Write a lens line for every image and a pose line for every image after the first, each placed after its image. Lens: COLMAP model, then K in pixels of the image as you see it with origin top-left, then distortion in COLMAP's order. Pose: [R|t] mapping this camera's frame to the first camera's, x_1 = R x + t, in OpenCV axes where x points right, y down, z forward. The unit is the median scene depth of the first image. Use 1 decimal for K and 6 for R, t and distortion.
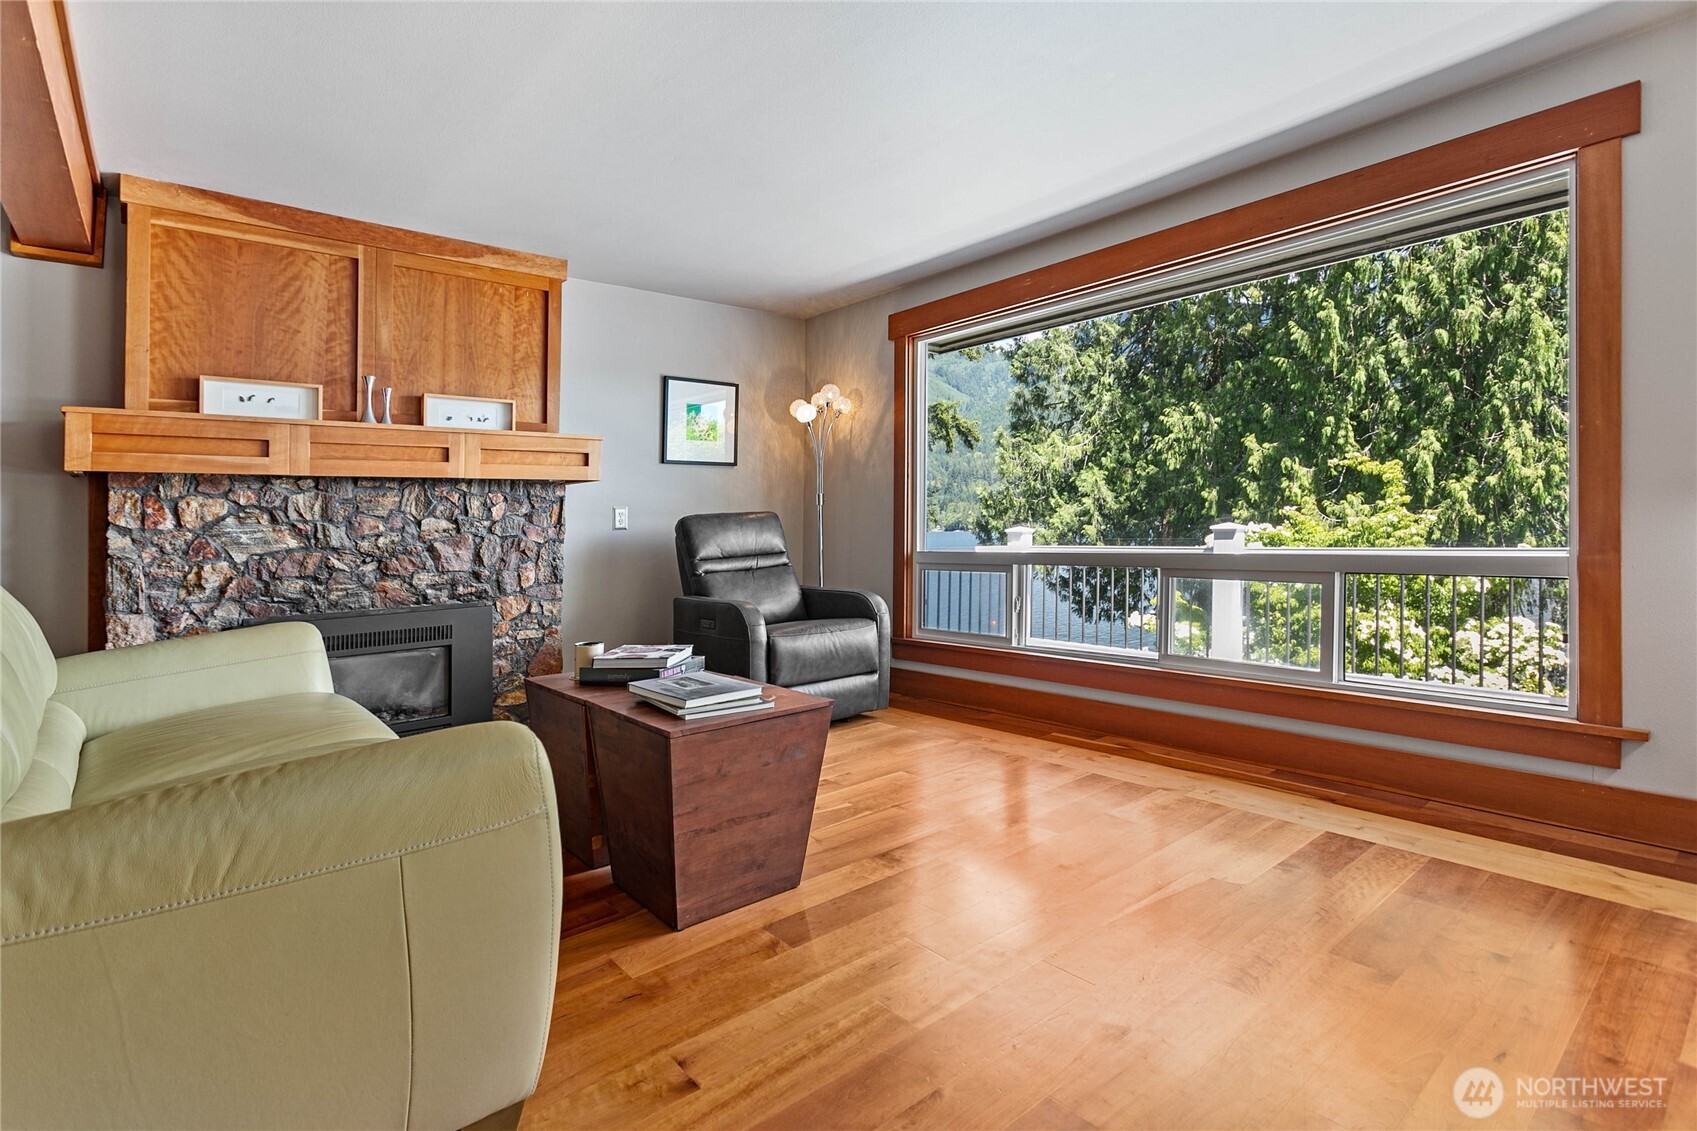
lens RADIAL K [[815.9, 0, 843.9], [0, 815.9, 543.2], [0, 0, 1]] dist [0.002095, 0.000517]
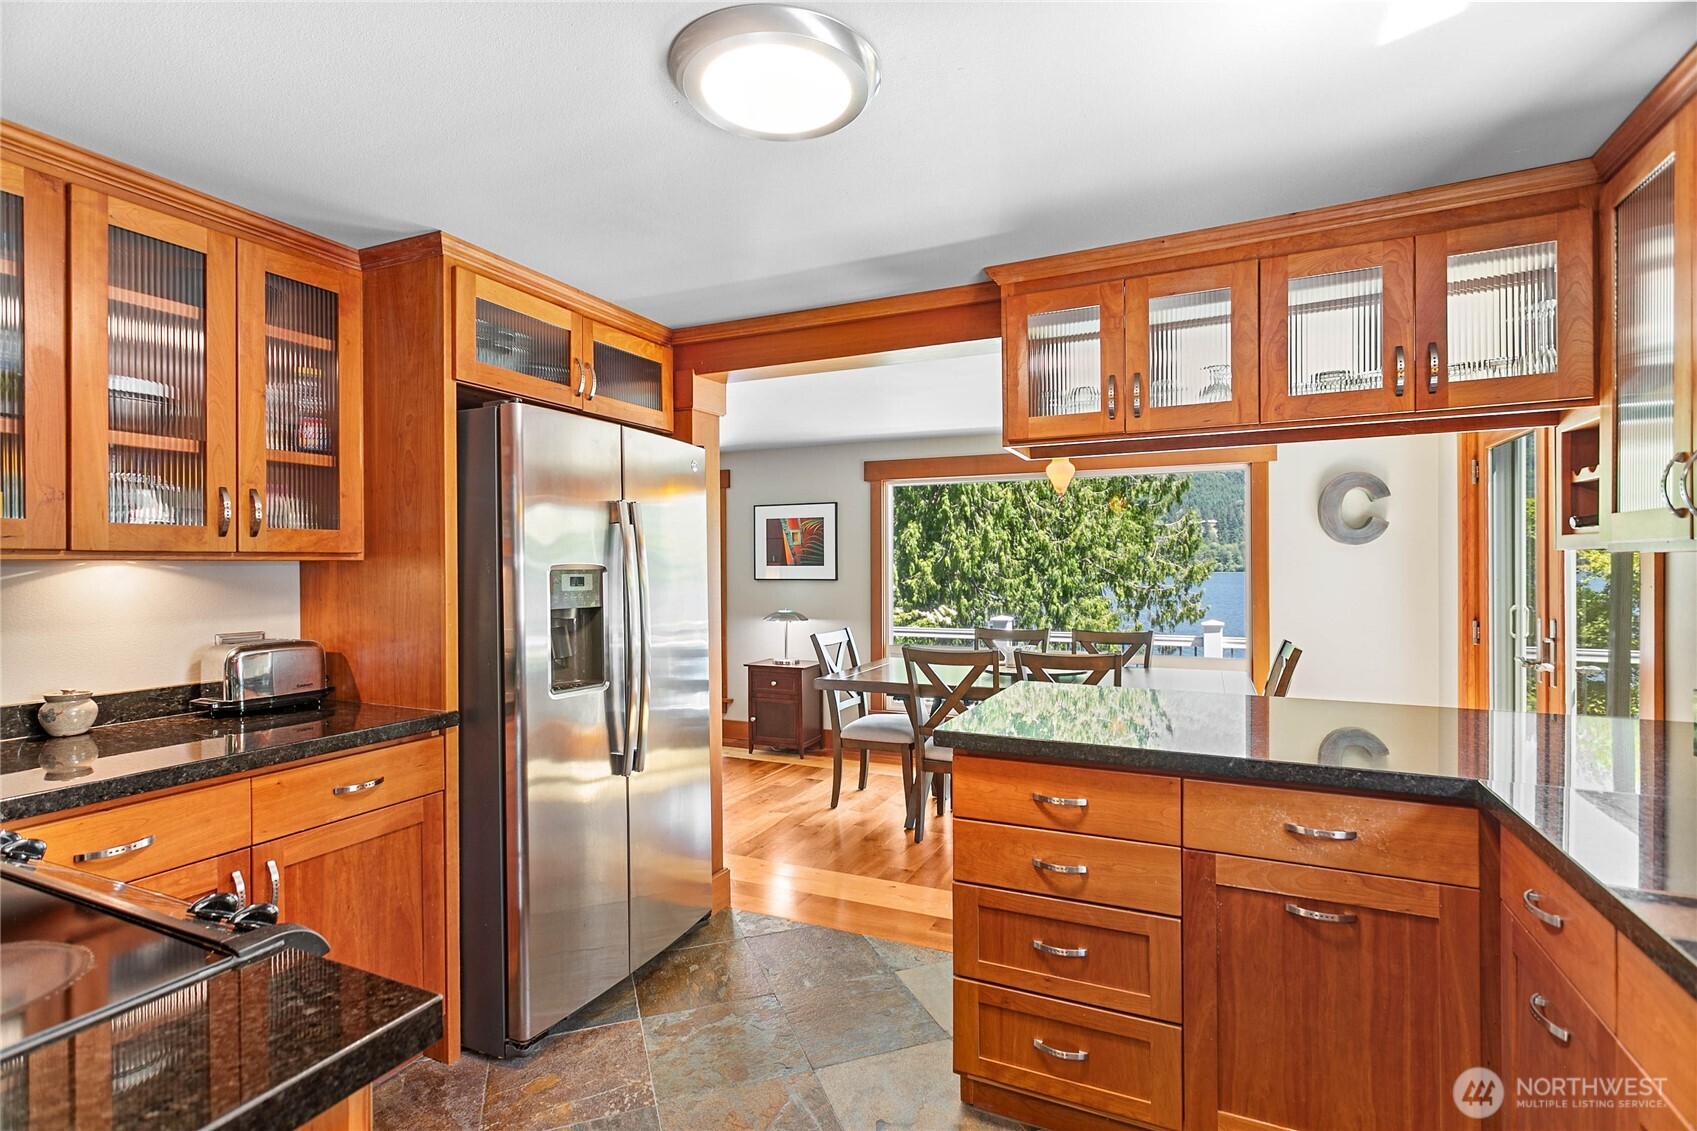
lens RADIAL K [[806.7, 0, 846.5], [0, 806.7, 563.3], [0, 0, 1]] dist [-0.000385, 0.000420]
pose [[0.902535, 0.023914, 0.429952, 0.017639], [-0.008678, 0.999264, -0.037362, -0.017391], [-0.430529, 0.029989, 0.902078, -0.218795]]
